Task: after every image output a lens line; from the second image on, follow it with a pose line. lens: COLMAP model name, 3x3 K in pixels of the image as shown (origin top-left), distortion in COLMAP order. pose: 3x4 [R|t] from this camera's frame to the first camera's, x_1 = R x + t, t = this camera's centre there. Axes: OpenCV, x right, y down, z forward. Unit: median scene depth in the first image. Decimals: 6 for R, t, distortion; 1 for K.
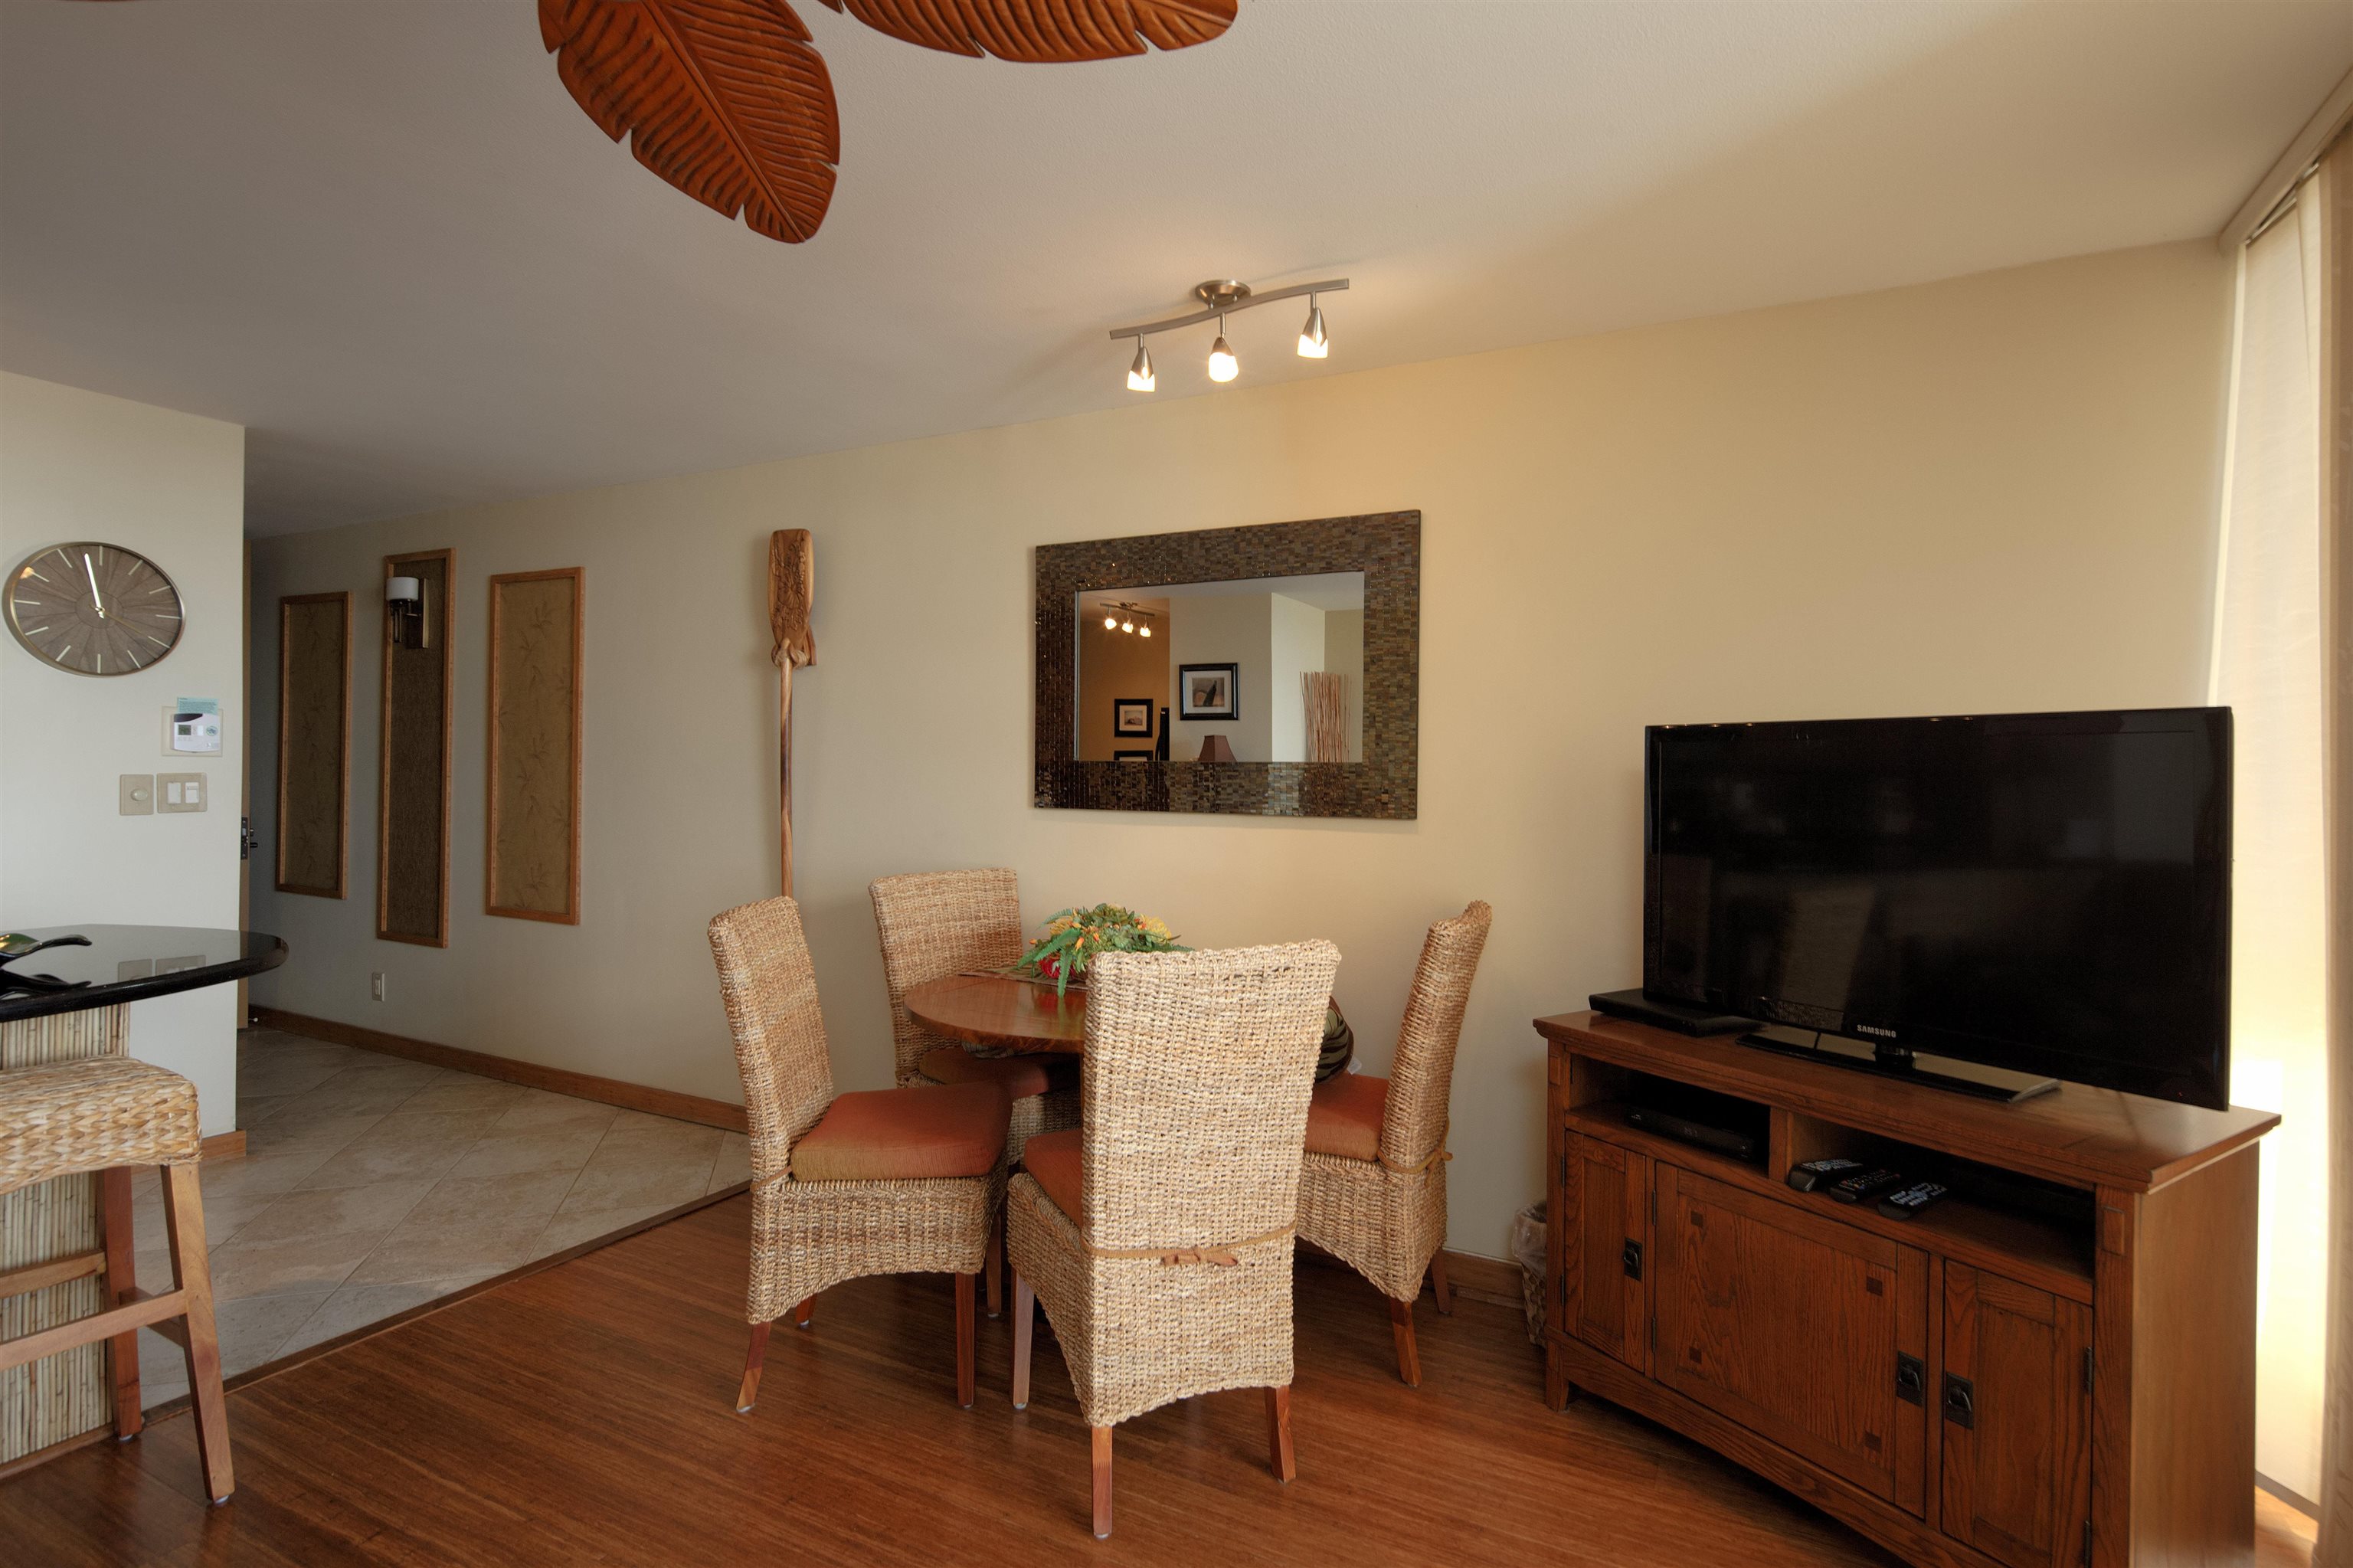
lens RADIAL K [[1147.6, 0, 1204.7], [0, 1147.6, 776.8], [0, 0, 1]] dist [0.002555, -0.004971]
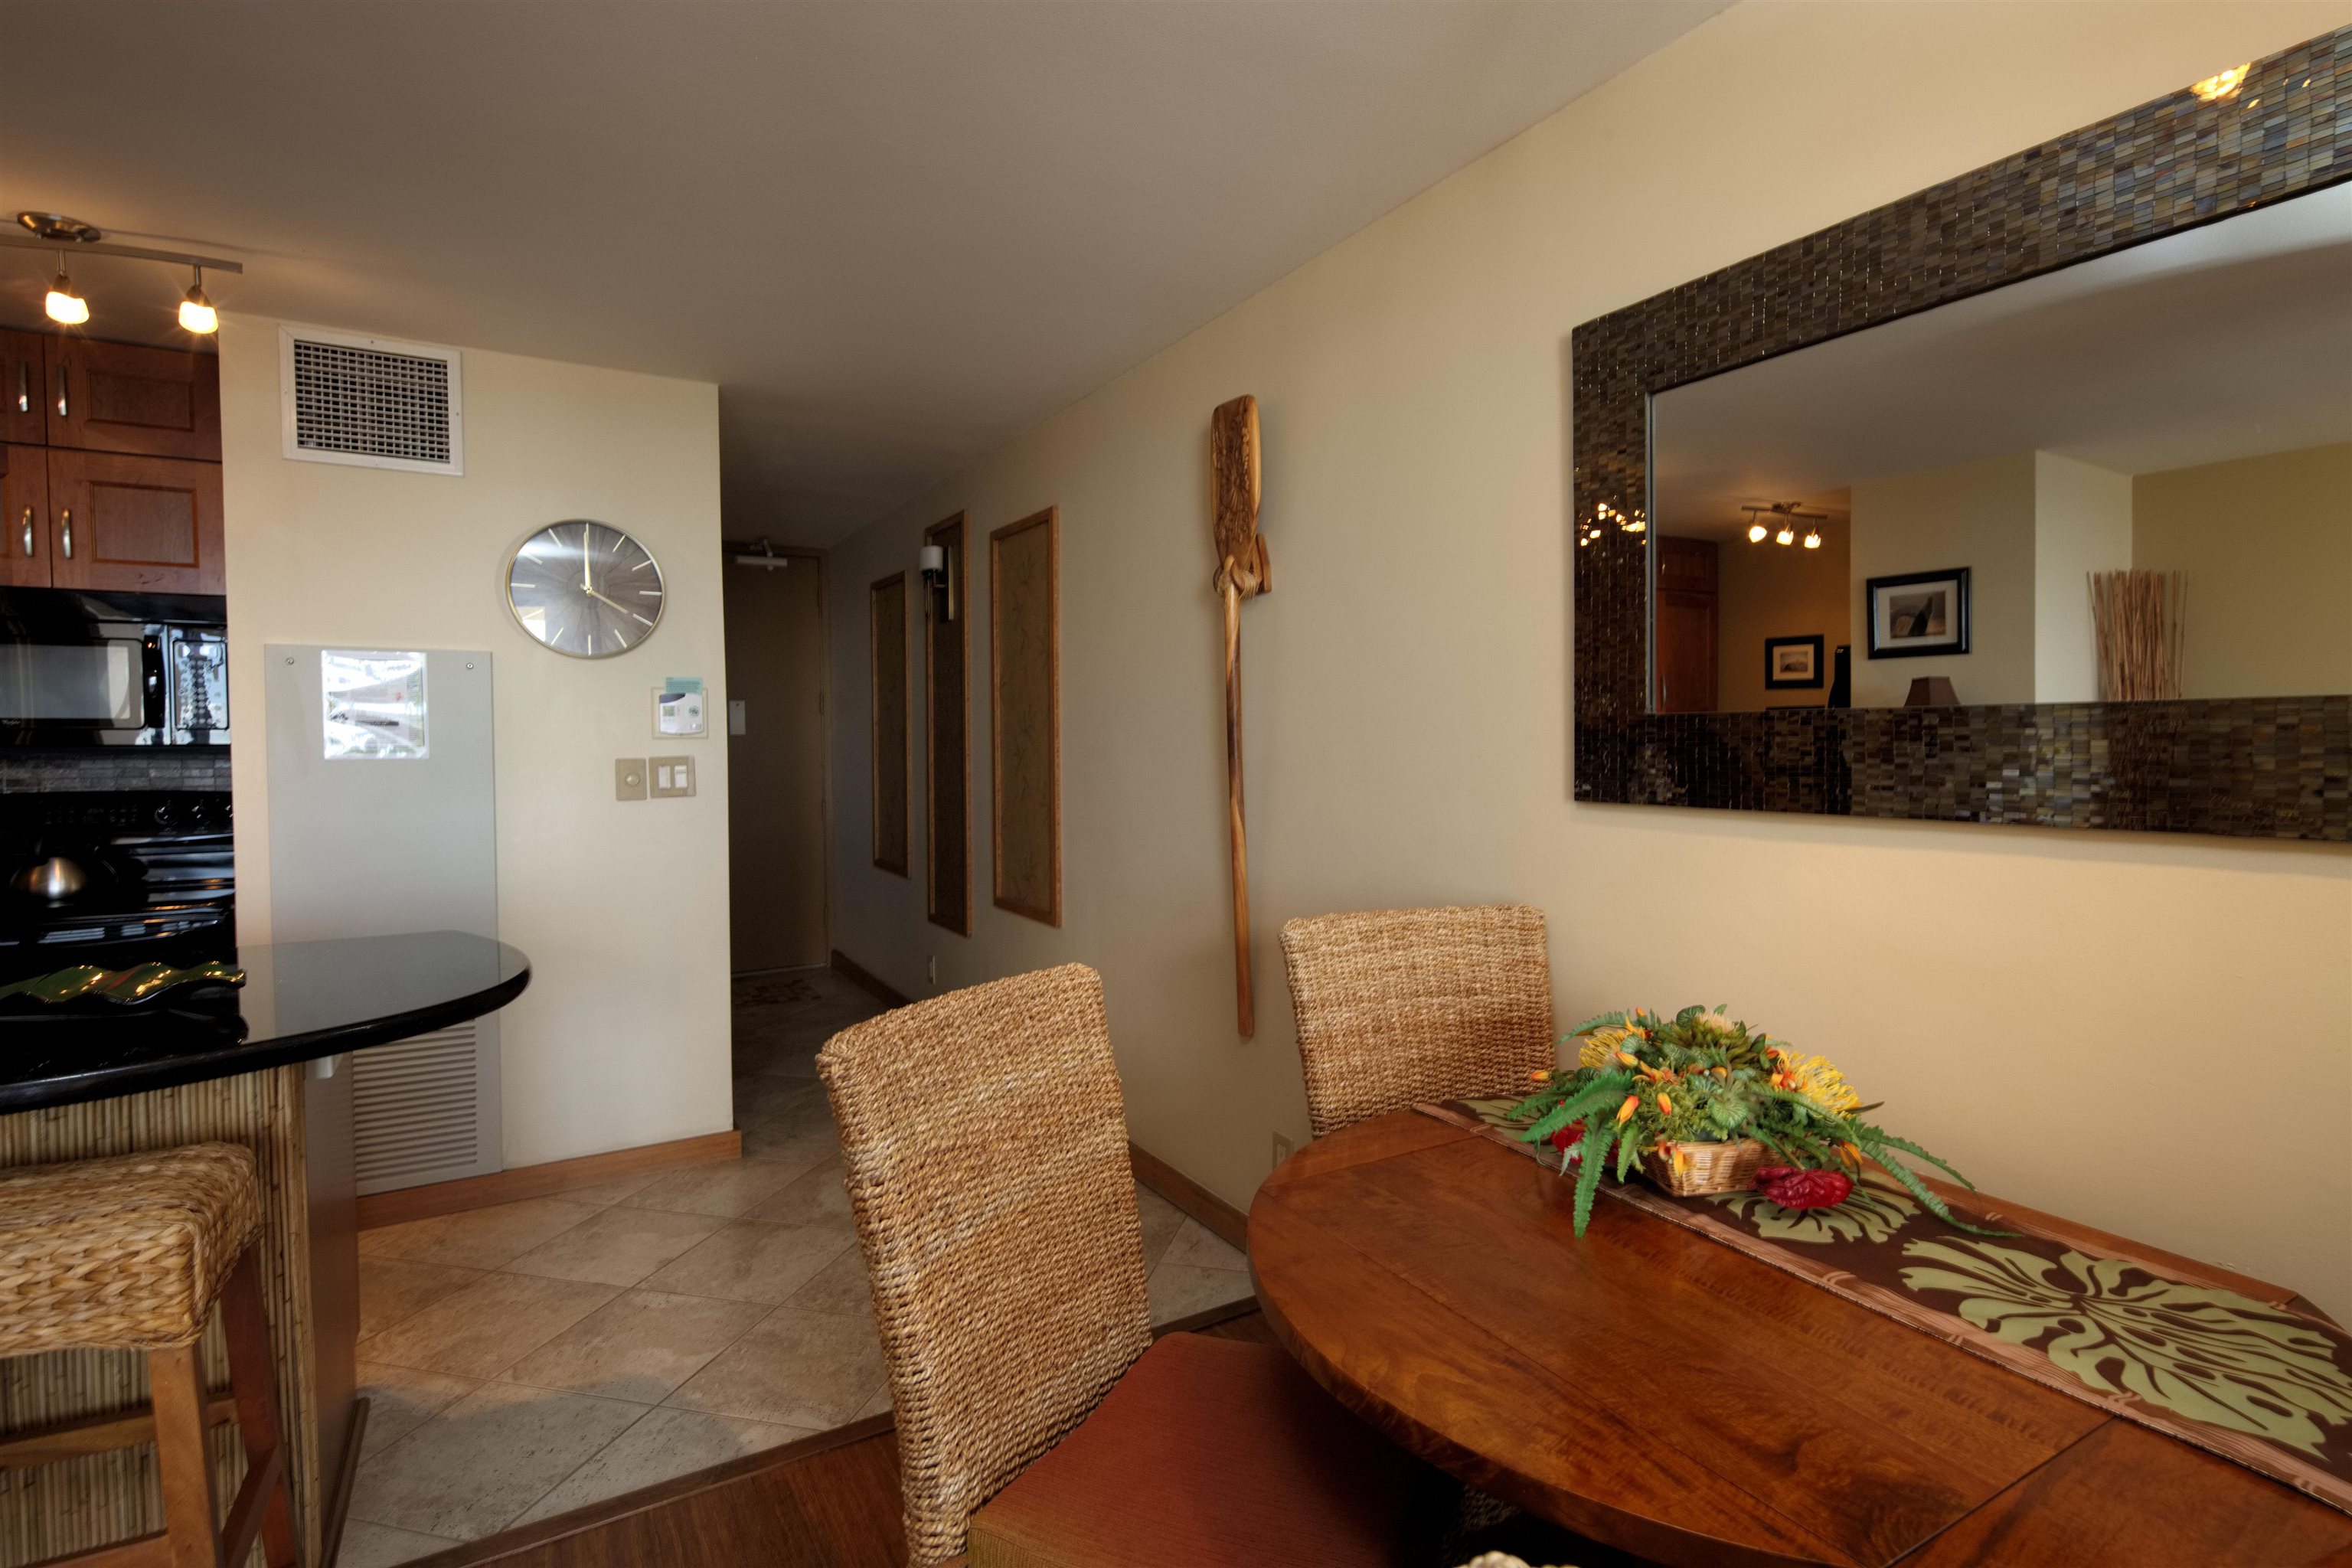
lens RADIAL K [[1147.0, 0, 1204.2], [0, 1147.0, 776.8], [0, 0, 1]] dist [0.002555, -0.004971]
pose [[0.855632, -0.002396, -0.517579, -0.012605], [0.015843, 0.999642, 0.021562, 0.000088], [0.517342, -0.026649, 0.855363, 0.402050]]
